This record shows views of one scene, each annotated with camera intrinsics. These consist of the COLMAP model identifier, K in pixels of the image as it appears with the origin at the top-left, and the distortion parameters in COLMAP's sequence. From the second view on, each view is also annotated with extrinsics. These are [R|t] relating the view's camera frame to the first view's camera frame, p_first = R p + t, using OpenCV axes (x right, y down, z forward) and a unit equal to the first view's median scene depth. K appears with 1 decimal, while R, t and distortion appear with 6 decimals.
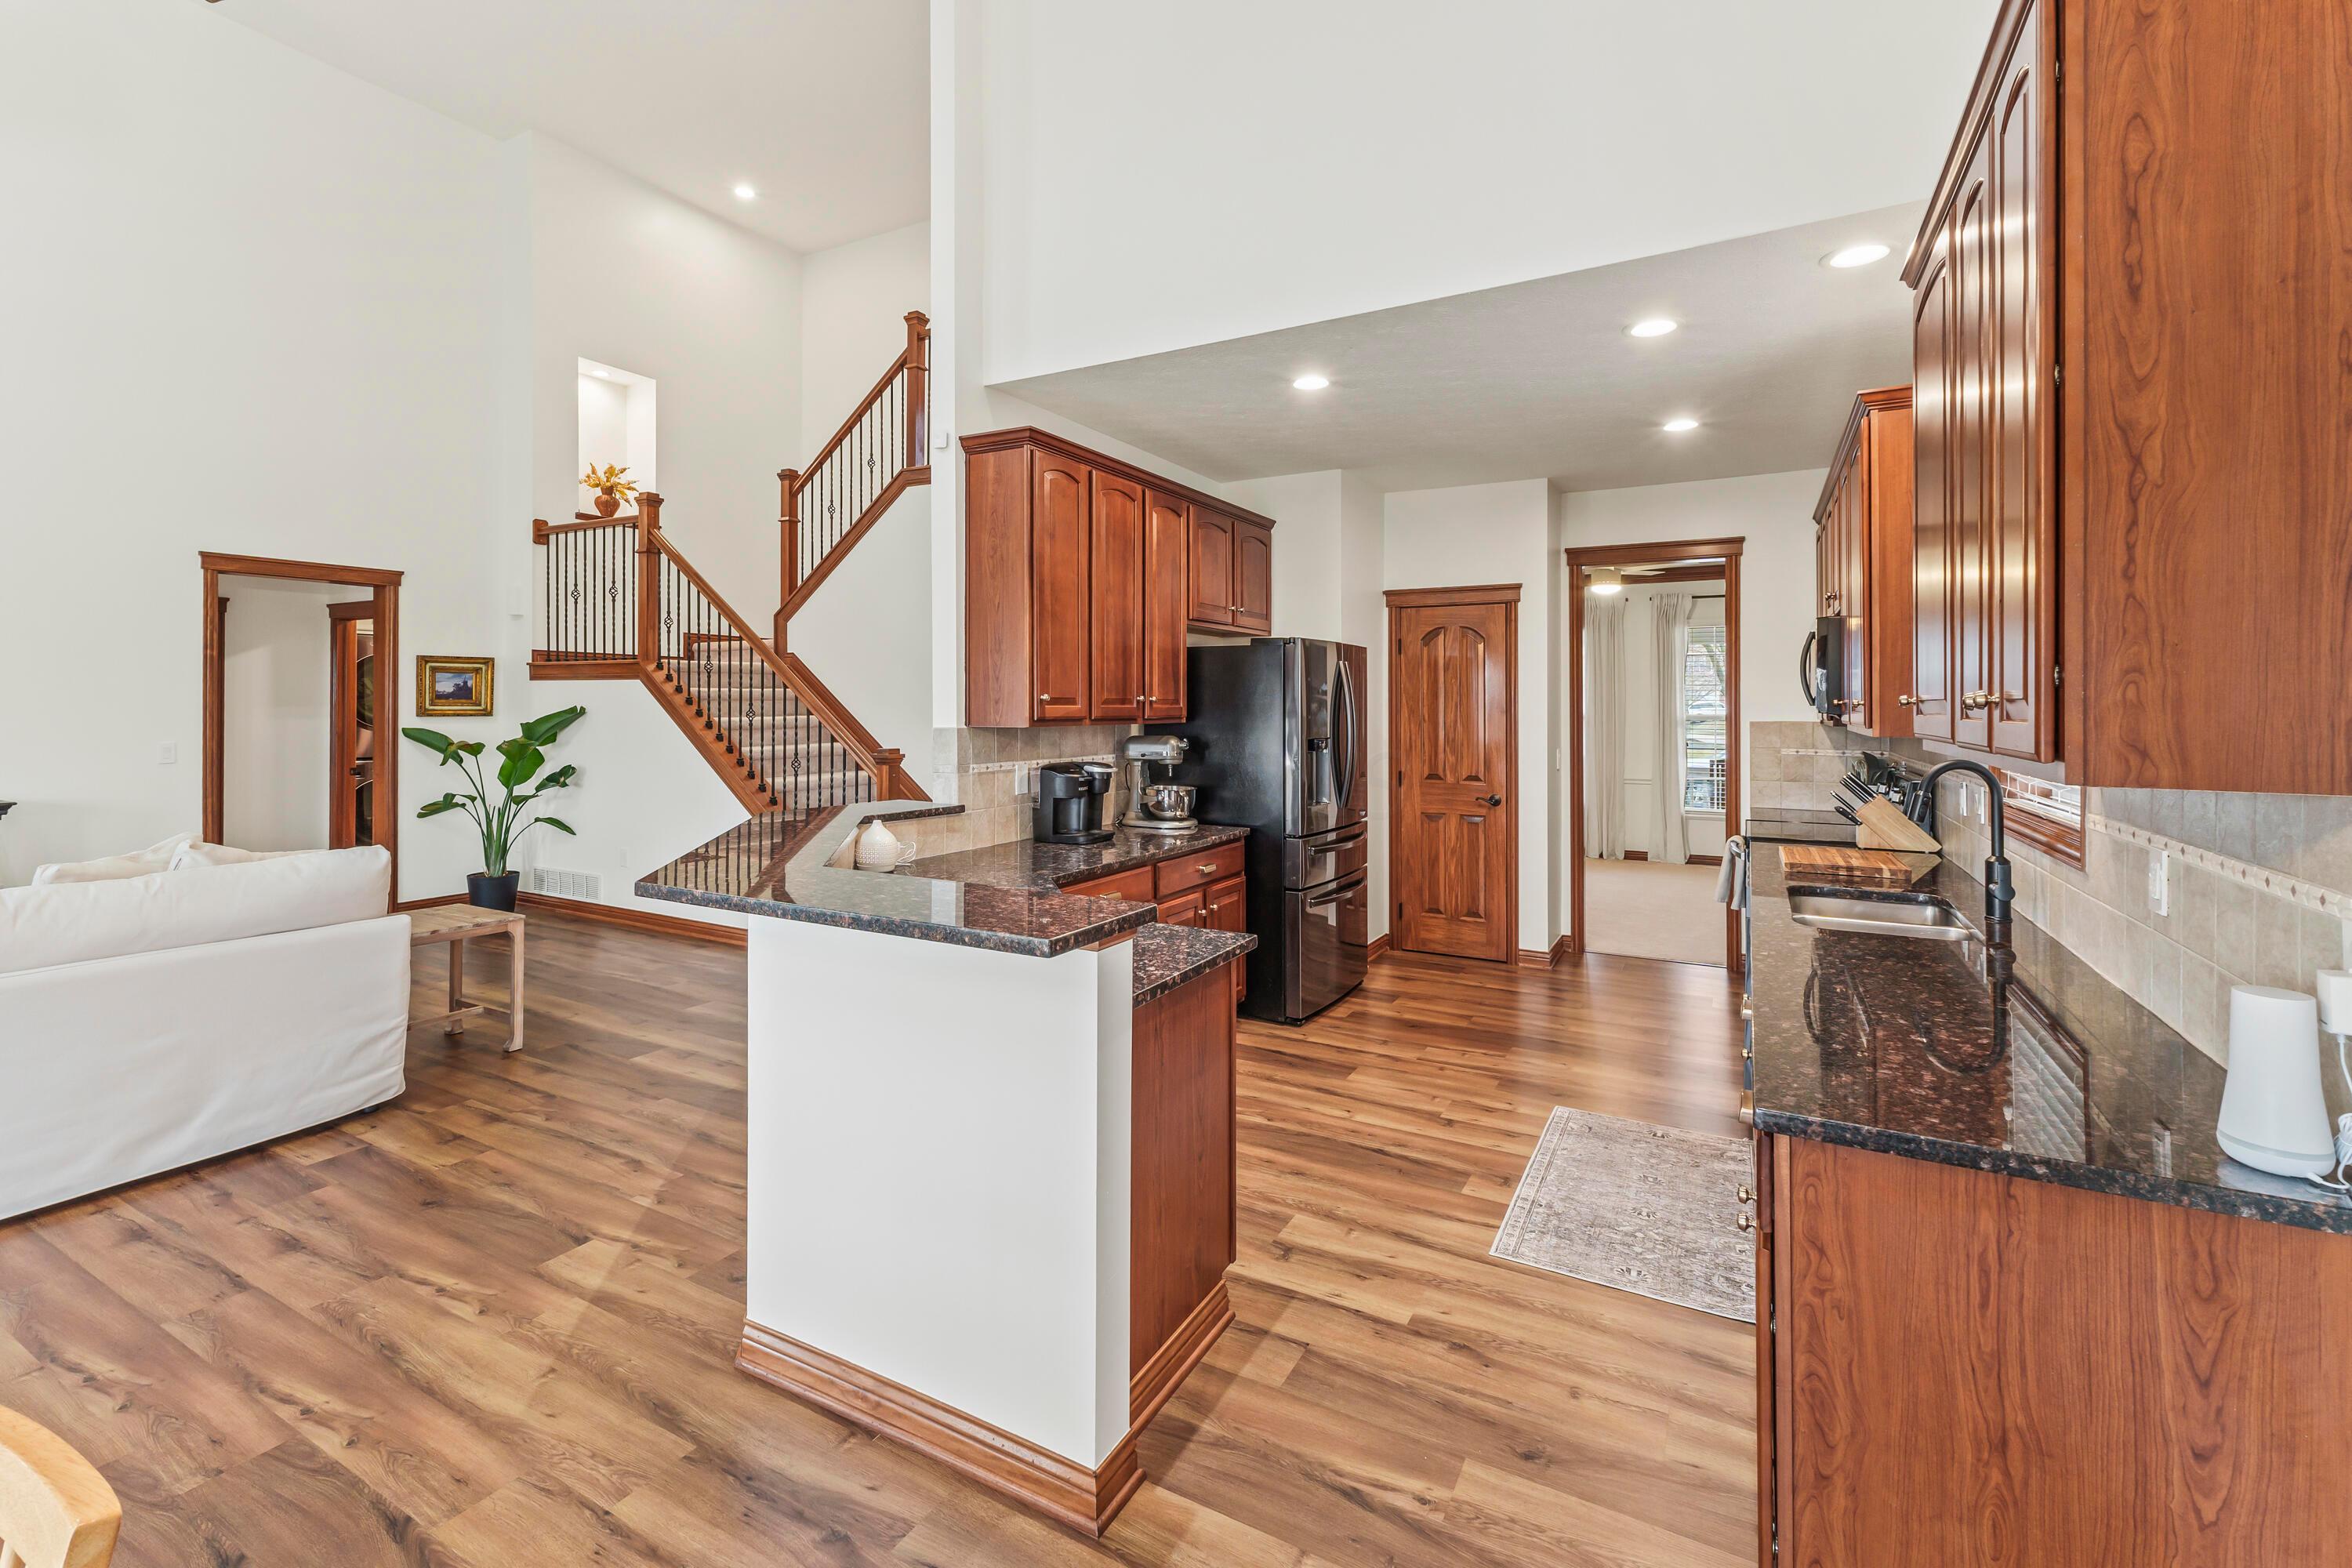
lens RADIAL K [[1009.5, 0, 1183.1], [0, 1009.5, 702.0], [0, 0, 1]] dist [-0.000356, -0.000166]
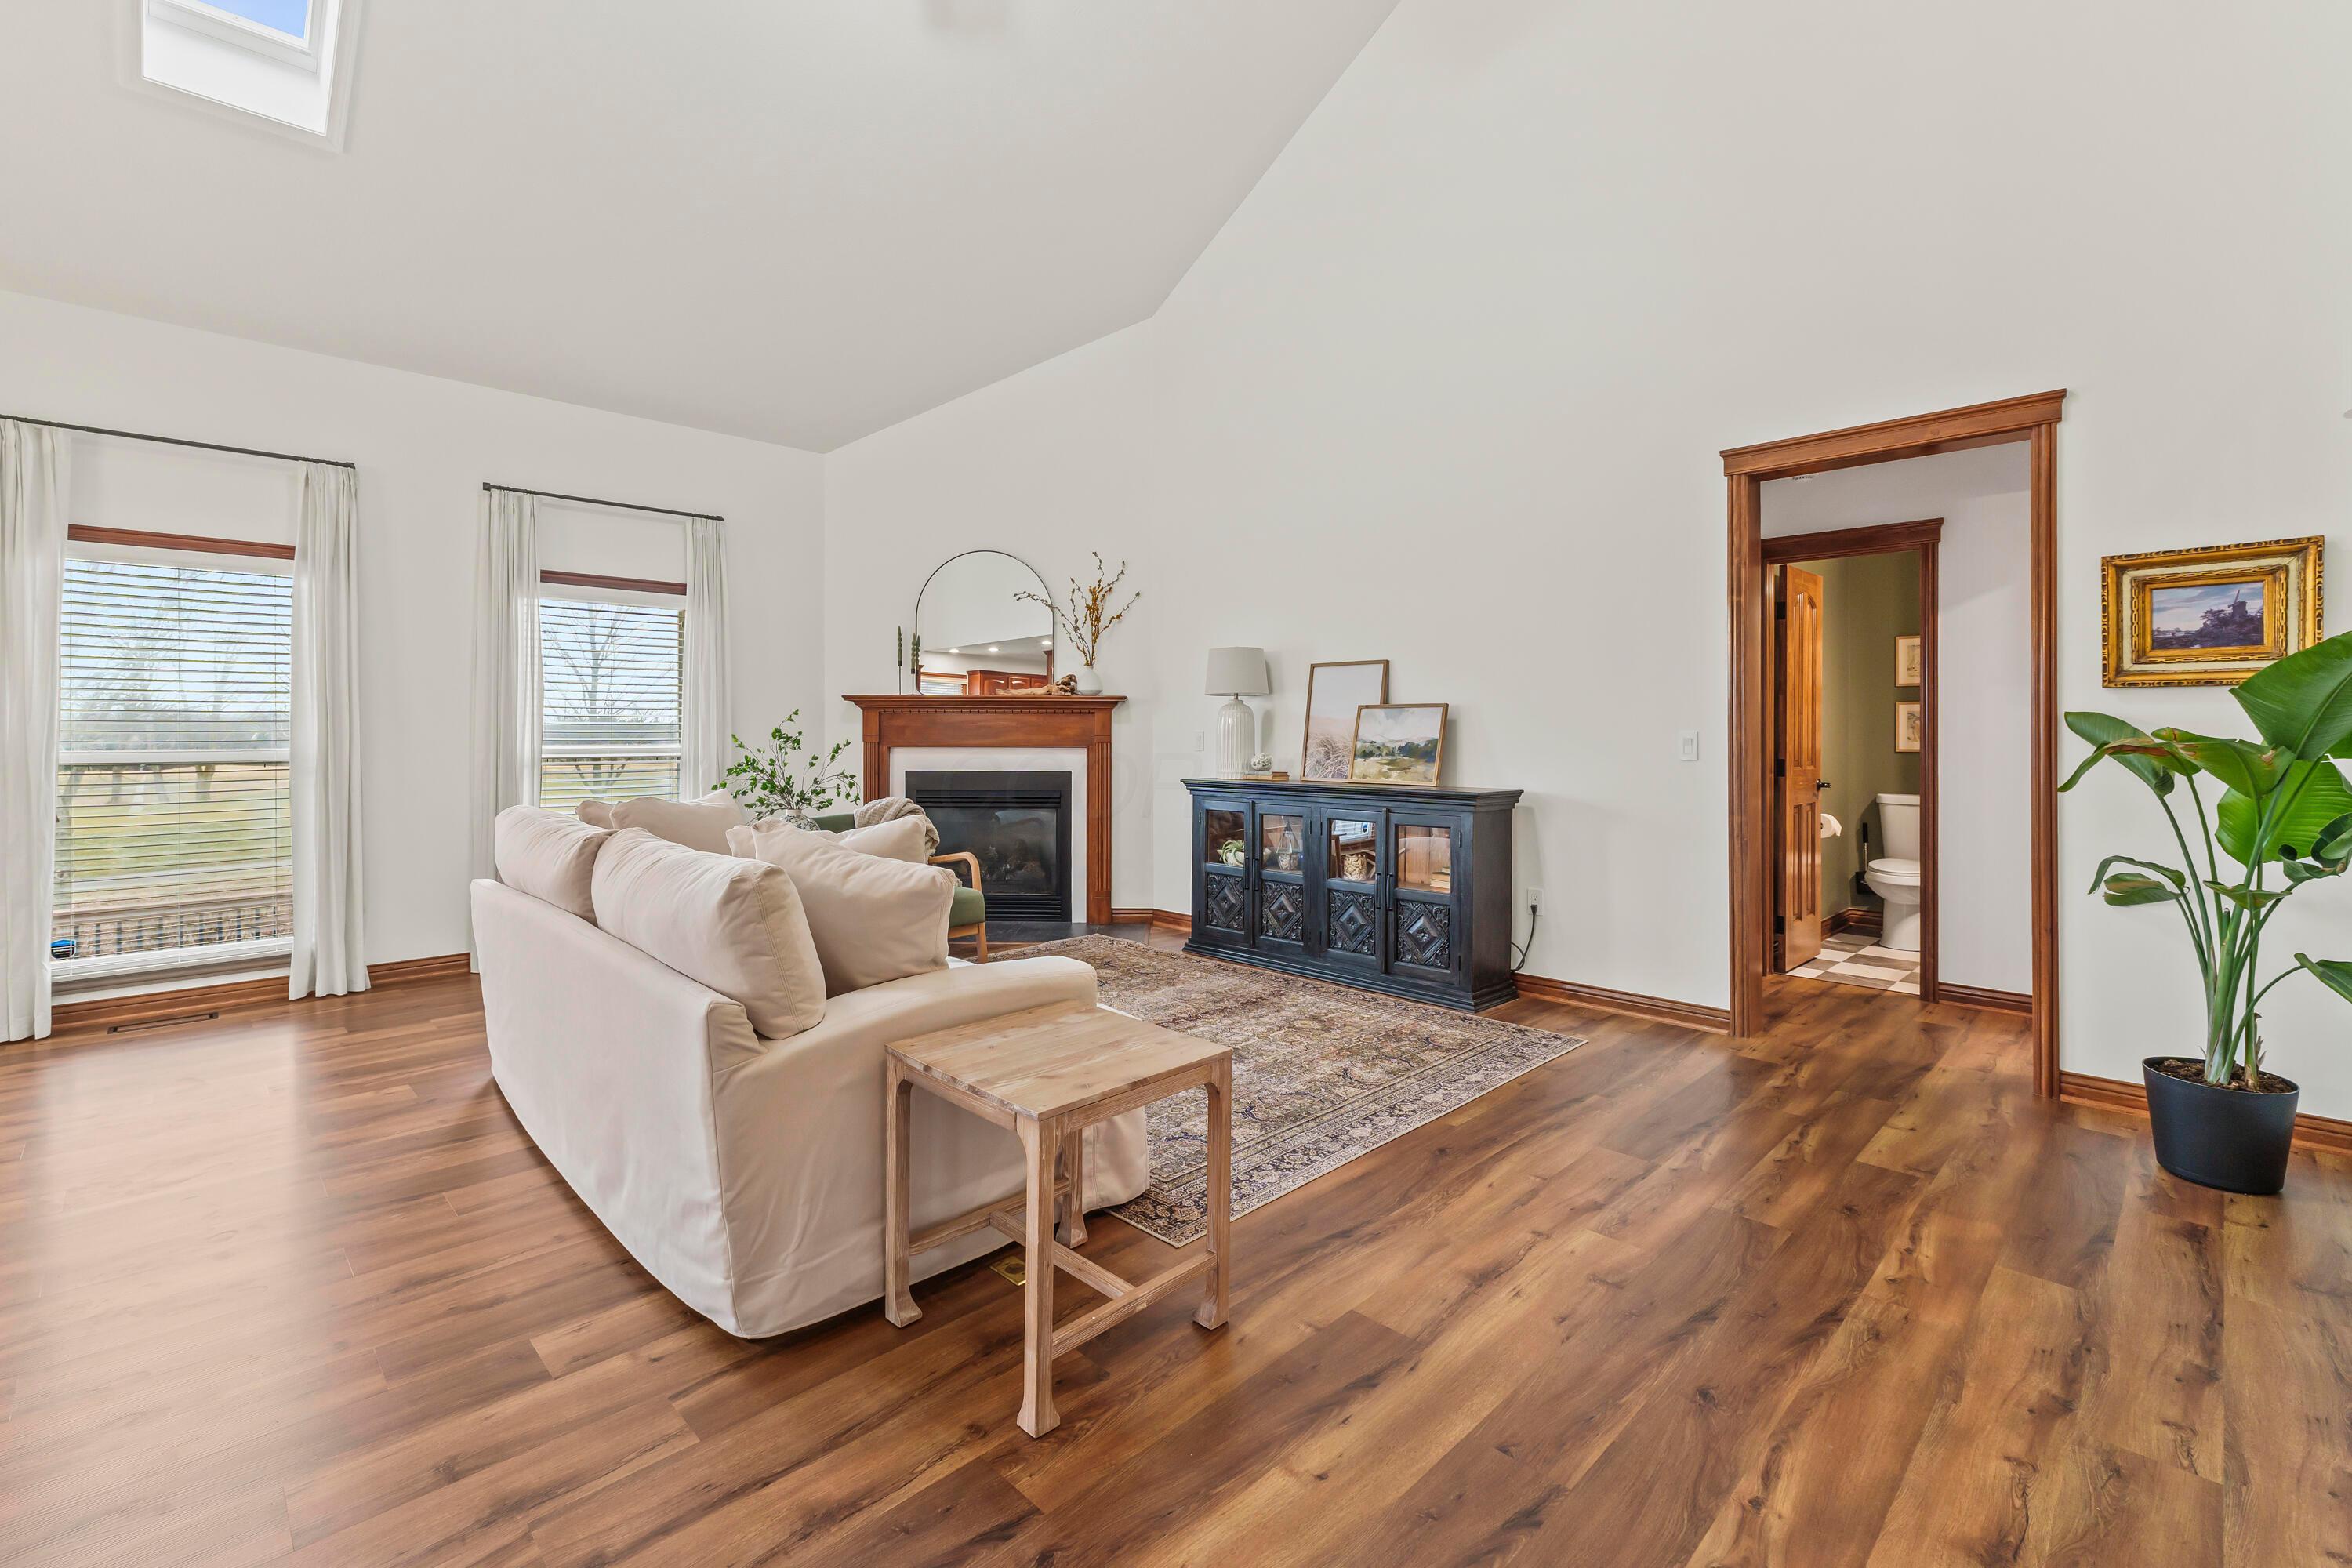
lens RADIAL K [[1024.8, 0, 1145.9], [0, 1024.8, 728.7], [0, 0, 1]] dist [0.003665, 0.000768]
pose [[-0.296033, -0.007770, -0.955146, -0.166829], [-0.000662, 0.999968, -0.007930, 0.037310], [0.955178, -0.001715, -0.296029, 0.711721]]
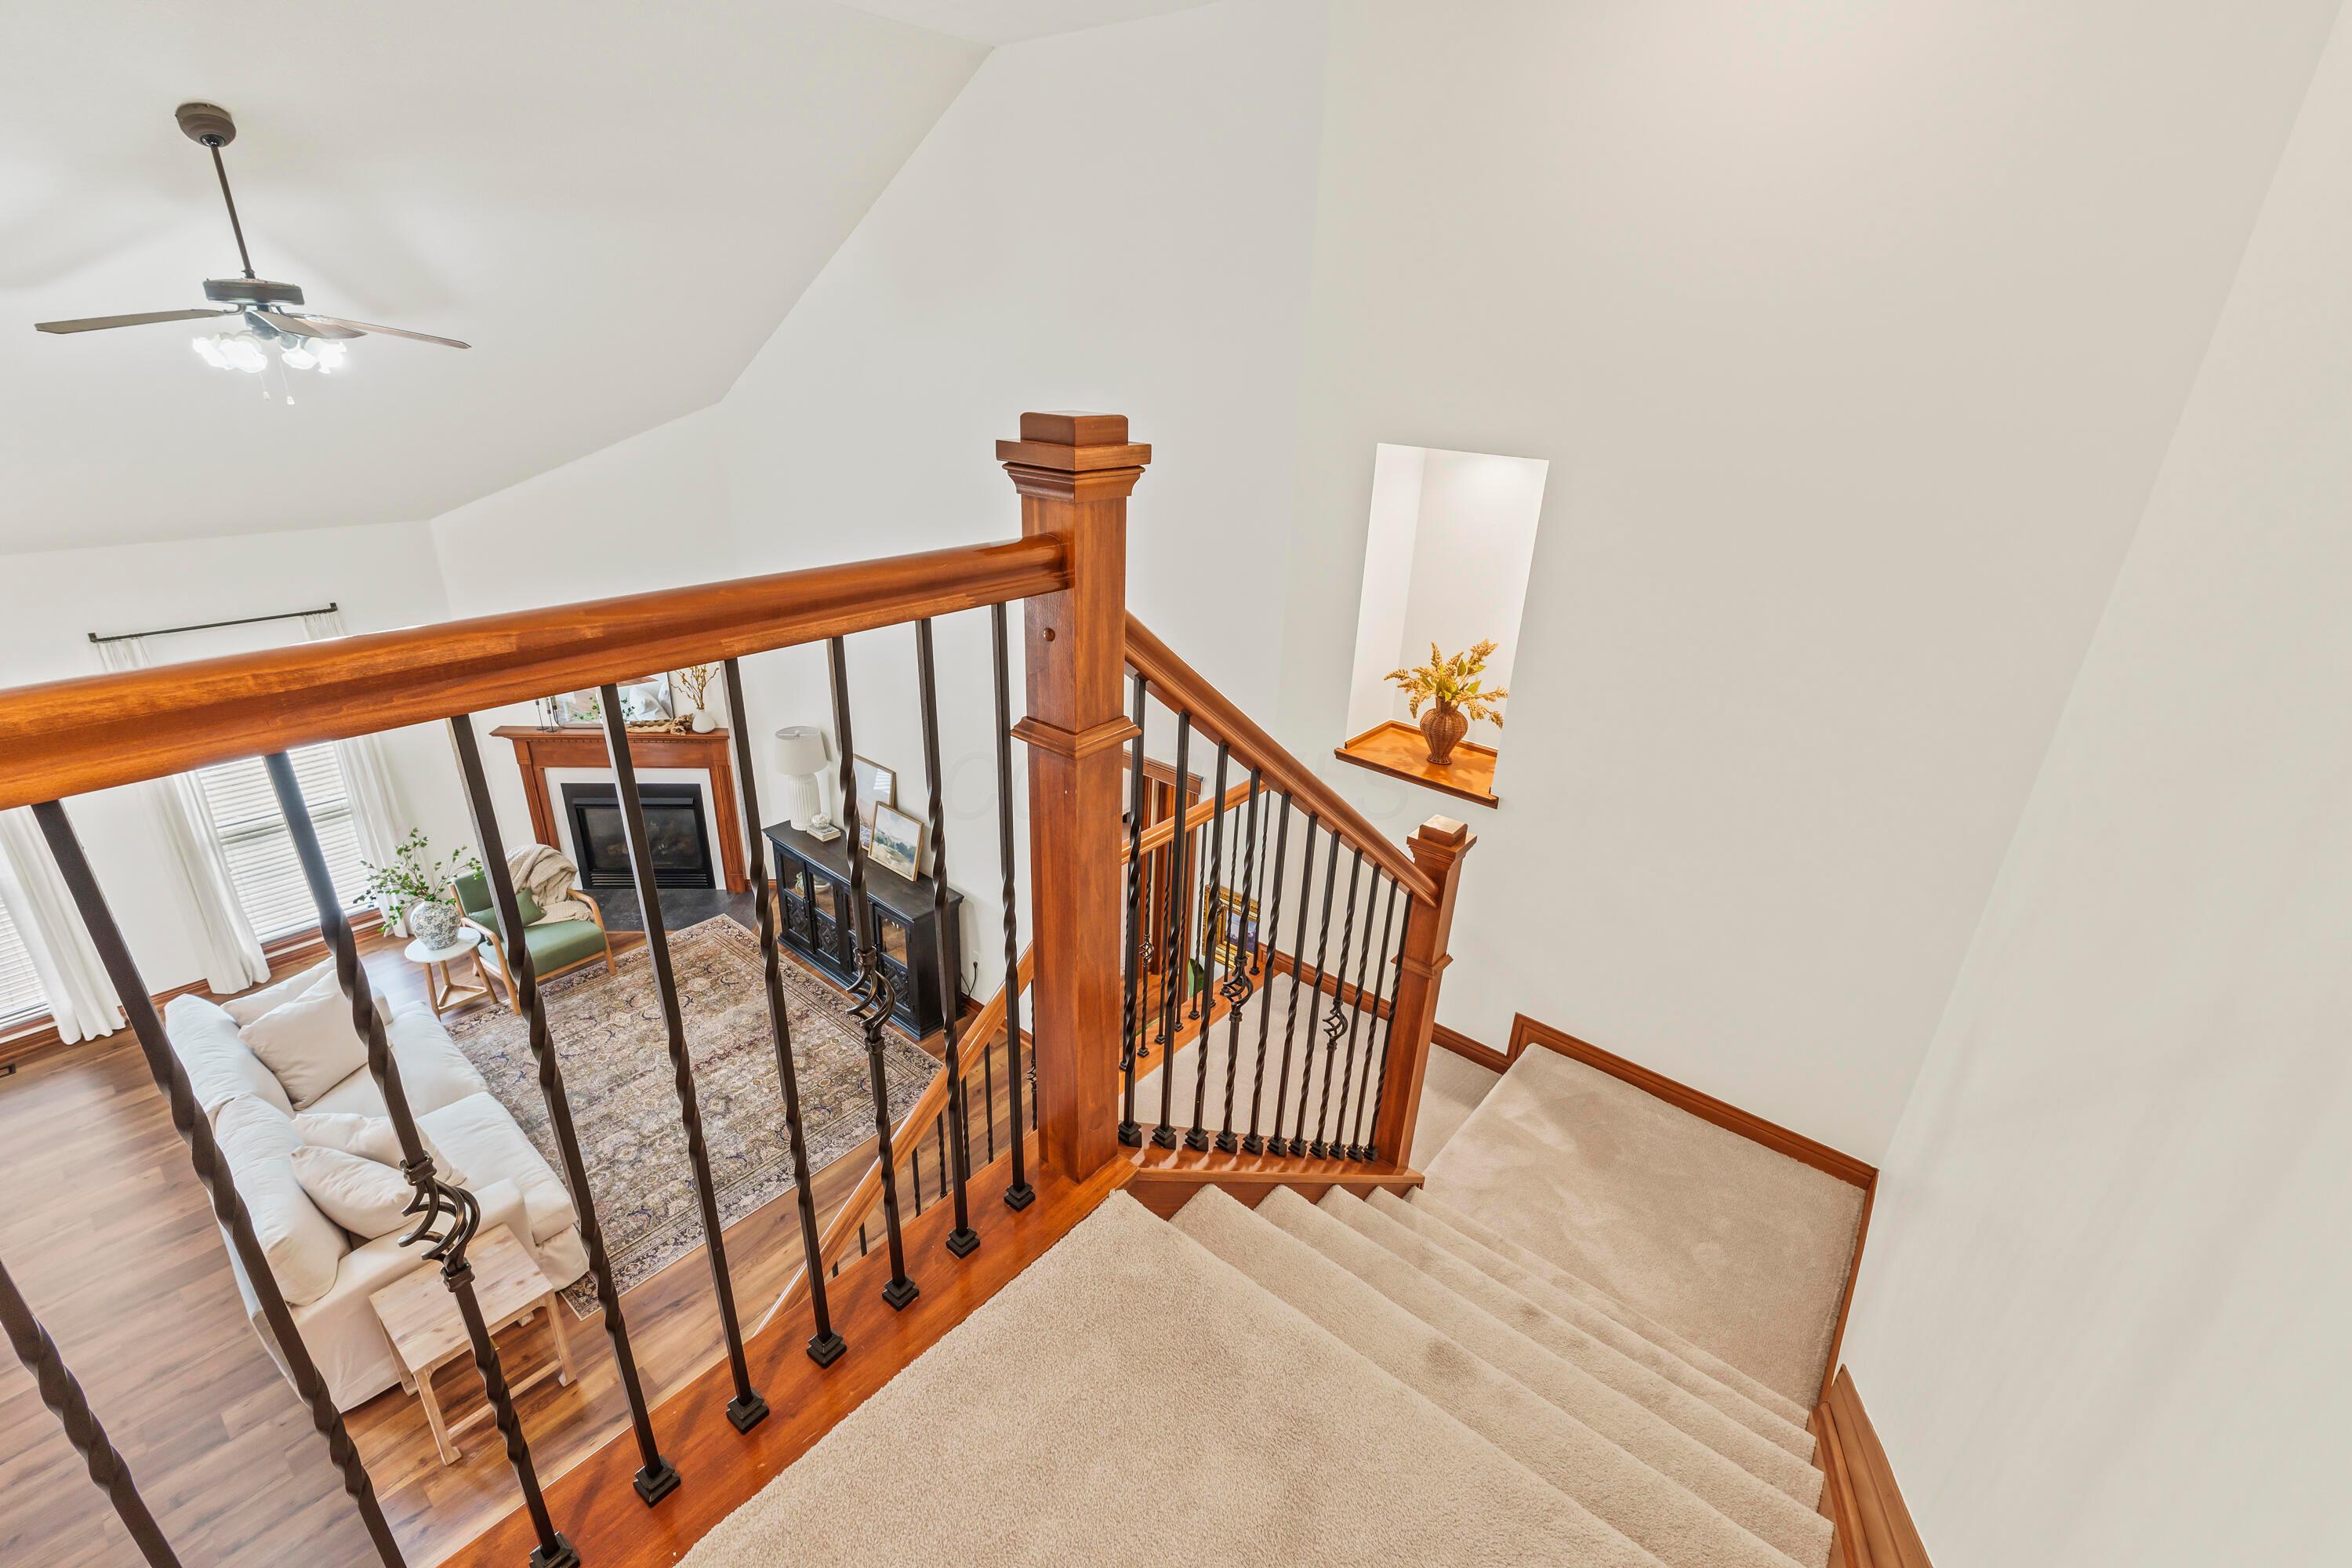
lens RADIAL K [[1031.3, 0, 1172.4], [0, 1031.3, 751.2], [0, 0, 1]] dist [-0.005083, -0.000776]
pose [[-0.186347, 0.352368, -0.917121, -0.085259], [-0.034982, 0.930501, 0.364616, -0.383293], [0.981861, 0.100028, -0.161070, 1.058584]]
